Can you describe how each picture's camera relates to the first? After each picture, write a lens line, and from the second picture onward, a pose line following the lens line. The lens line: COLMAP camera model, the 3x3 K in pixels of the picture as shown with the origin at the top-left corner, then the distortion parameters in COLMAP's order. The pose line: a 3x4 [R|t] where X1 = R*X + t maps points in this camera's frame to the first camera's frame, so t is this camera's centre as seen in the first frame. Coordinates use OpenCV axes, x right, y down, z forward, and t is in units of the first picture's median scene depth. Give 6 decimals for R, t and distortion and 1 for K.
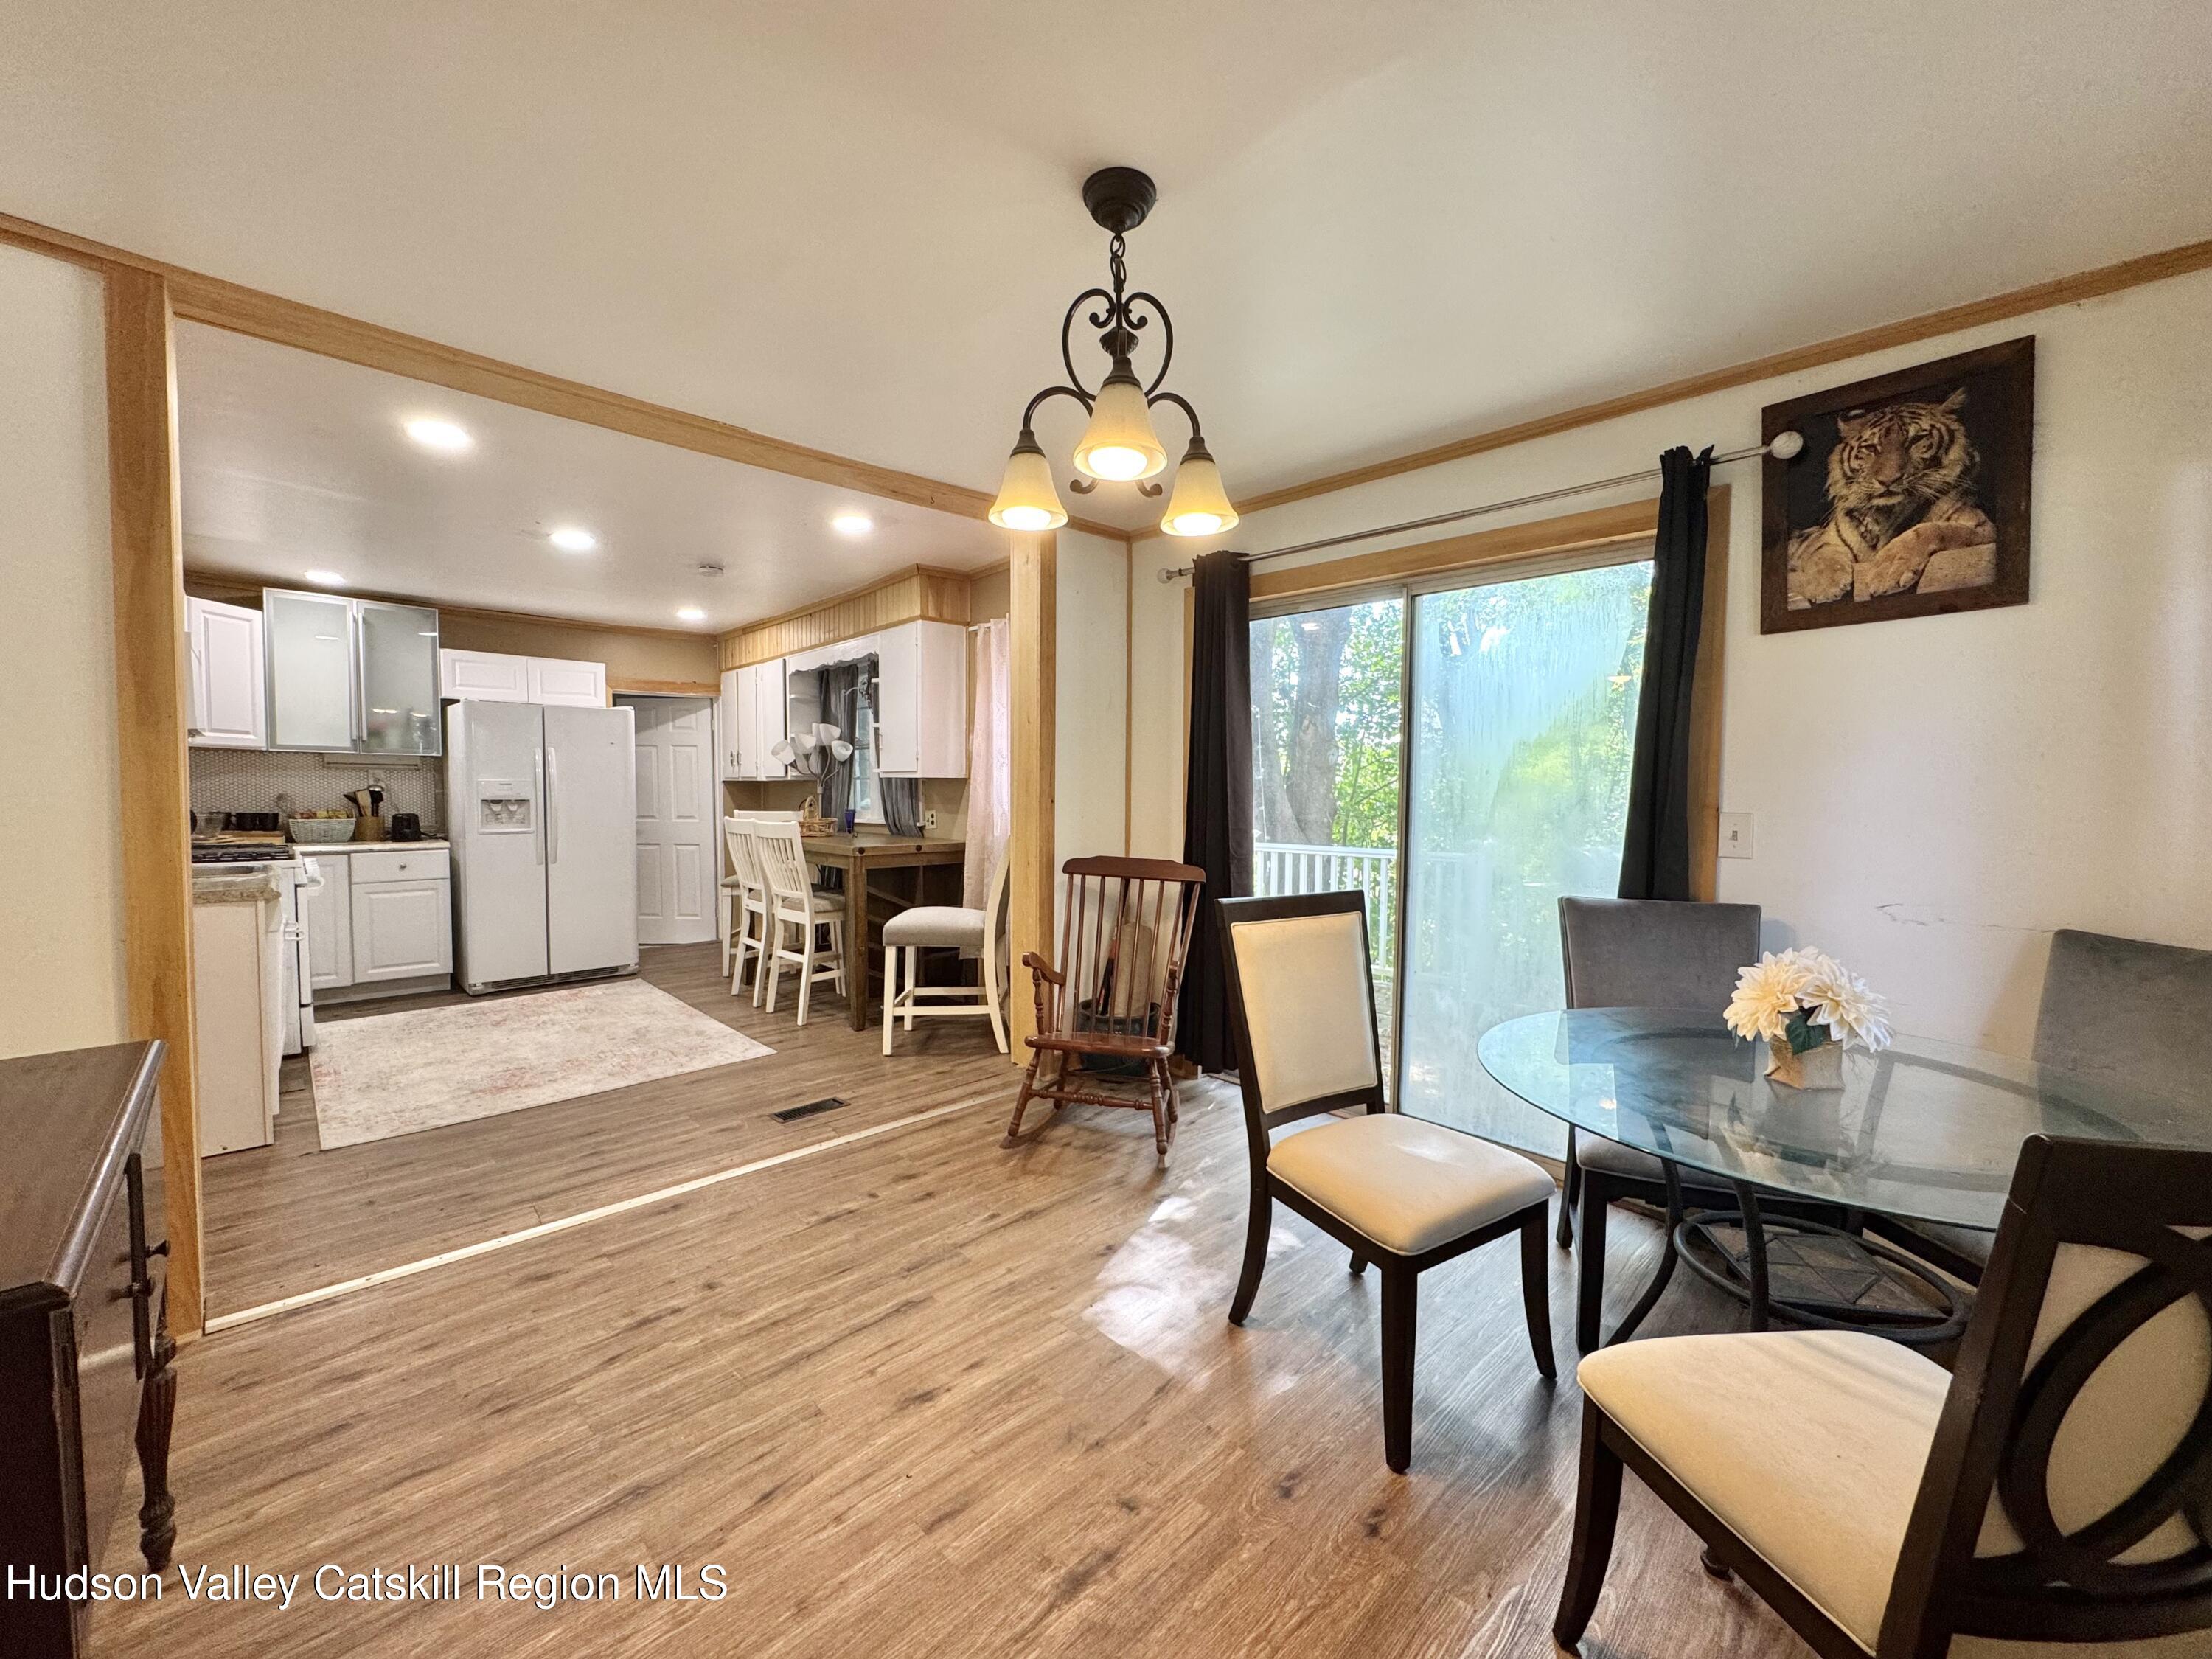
lens RADIAL K [[880.5, 0, 1106.0], [0, 880.5, 833.0], [0, 0, 1]] dist [0.002633, -0.000021]
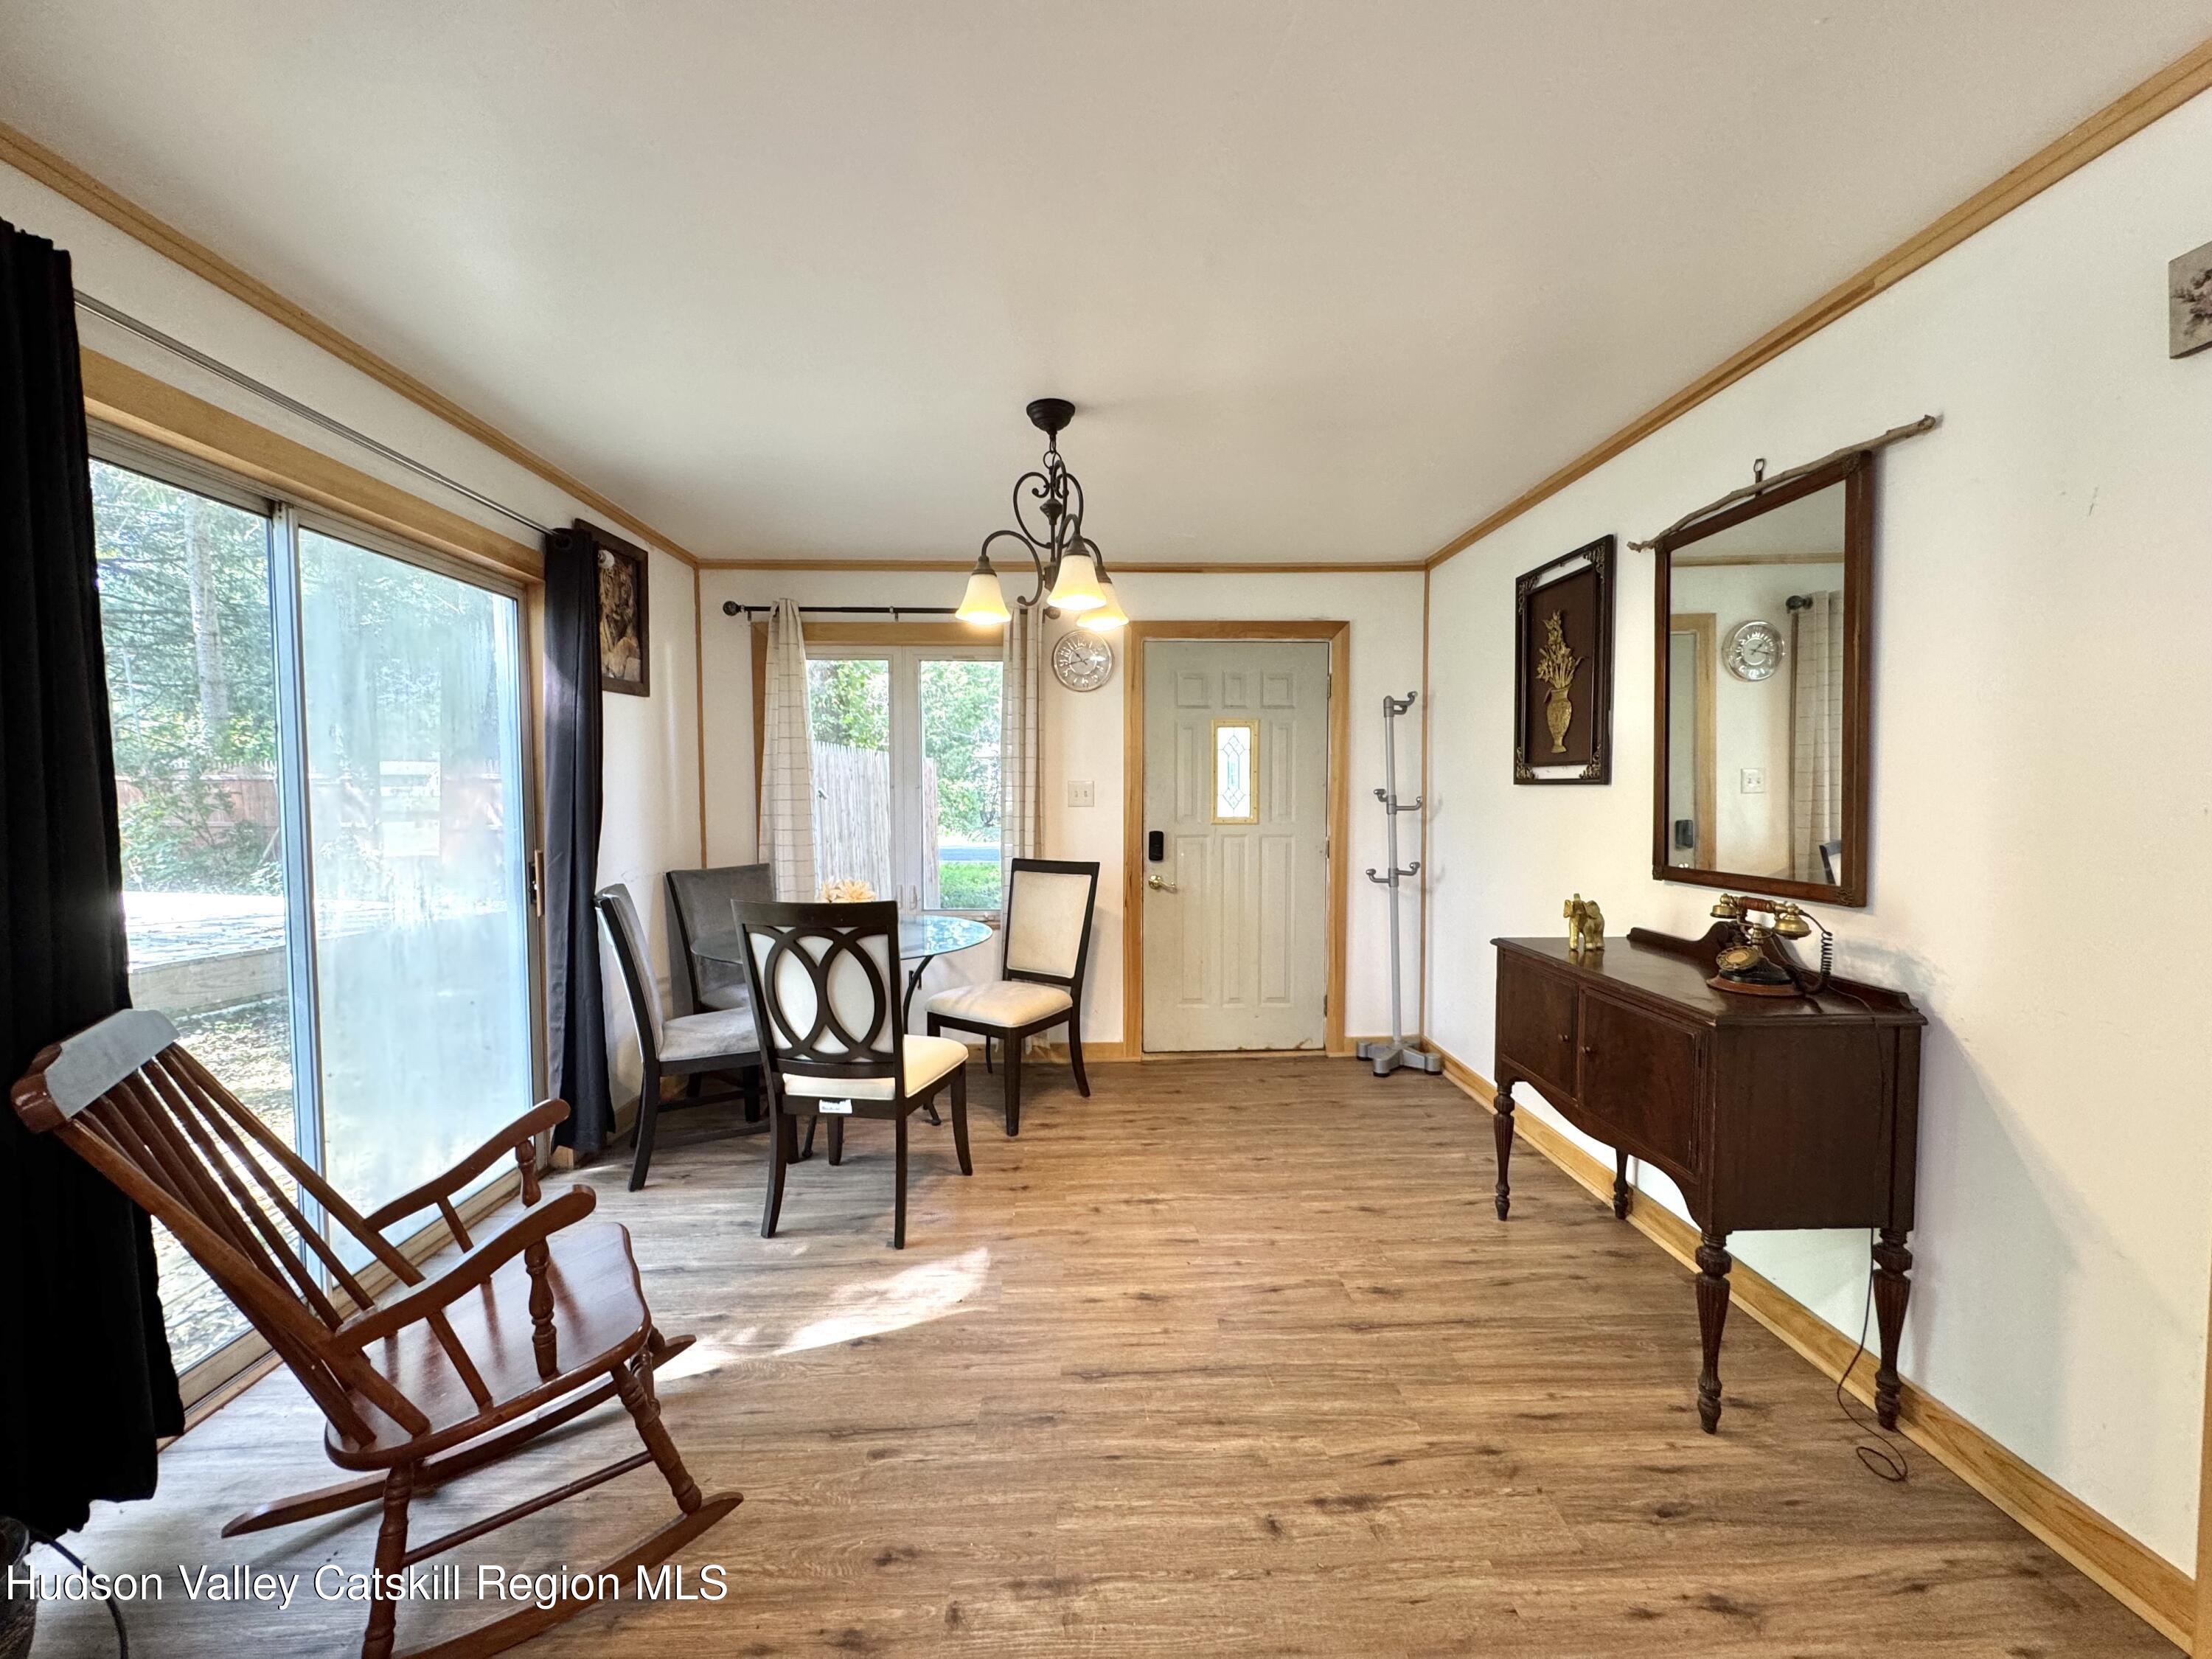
lens RADIAL K [[880.5, 0, 1106.5], [0, 880.5, 829.2], [0, 0, 1]] dist [0.002633, -0.000021]
pose [[-0.741019, -0.034475, 0.670599, -0.430339], [0.036972, 0.995071, 0.092010, -0.057469], [-0.670466, 0.092975, -0.736092, 0.833630]]
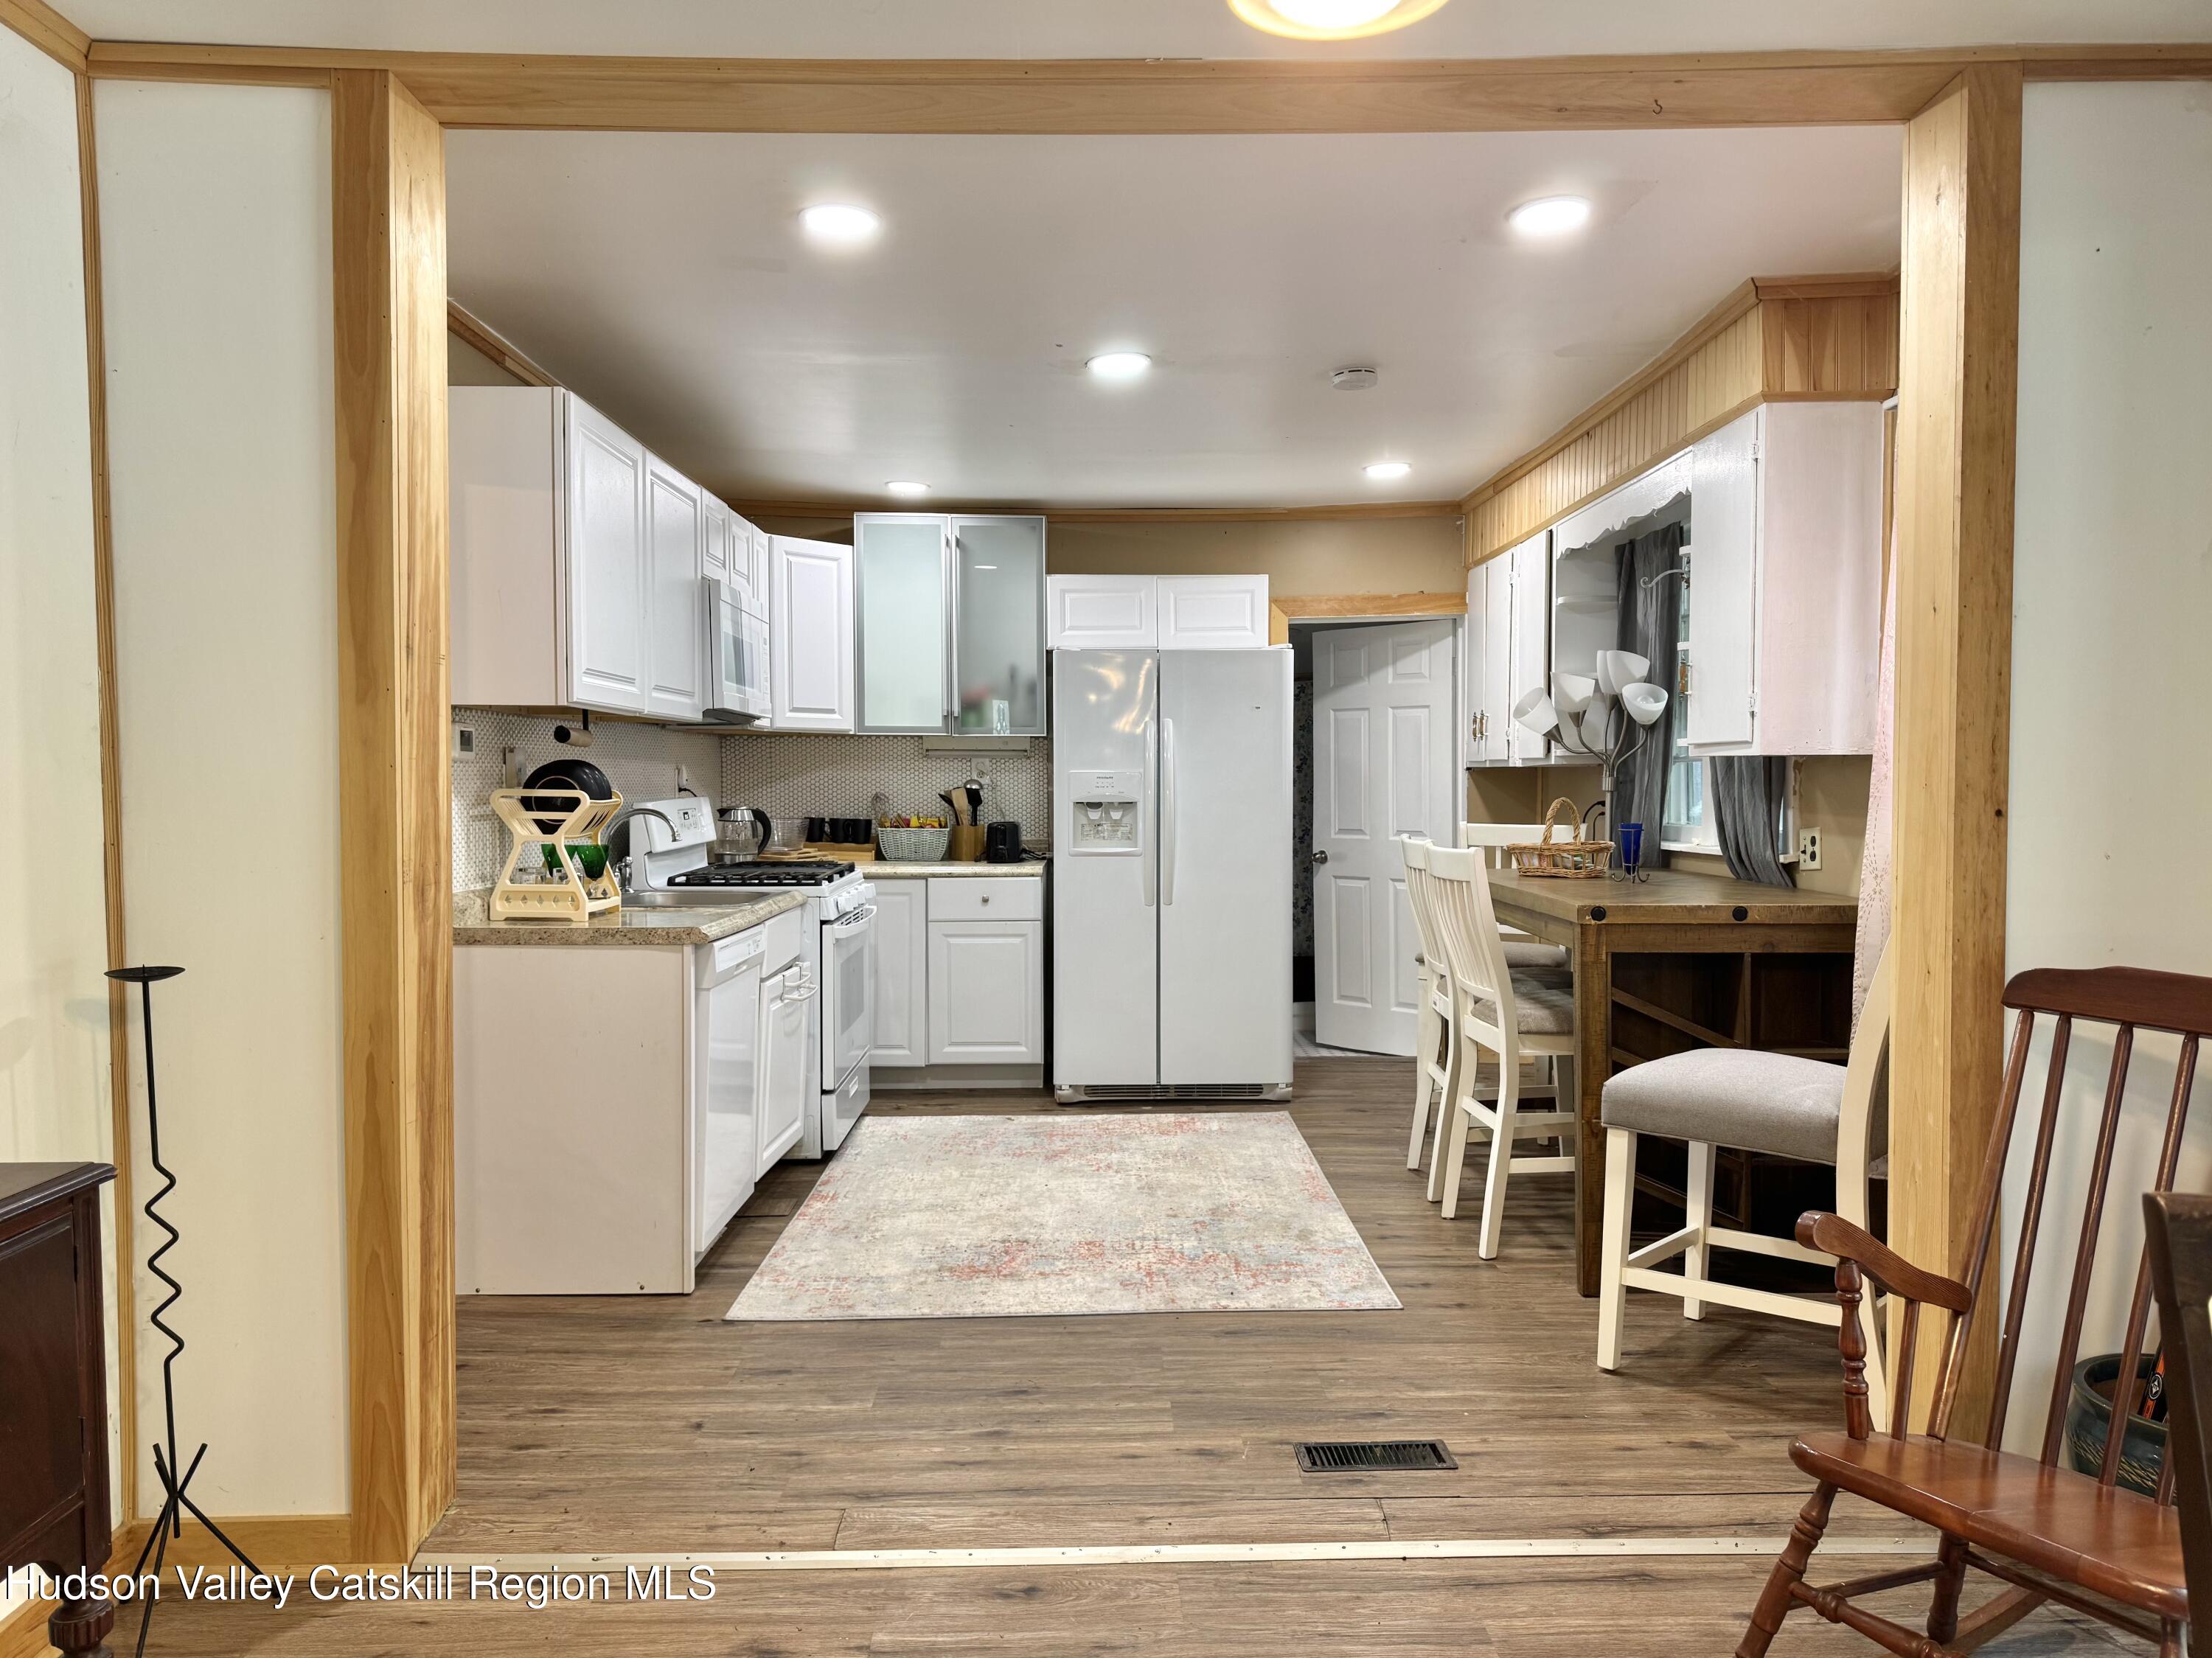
lens RADIAL K [[1571.6, 0, 1108.7], [0, 1571.6, 831.8], [0, 0, 1]] dist [0.043667, -0.031975]
pose [[0.735365, 0.015434, -0.677496, 0.108013], [-0.026561, 0.999629, -0.006057, -0.011705], [0.677151, 0.022449, 0.735502, 0.212852]]
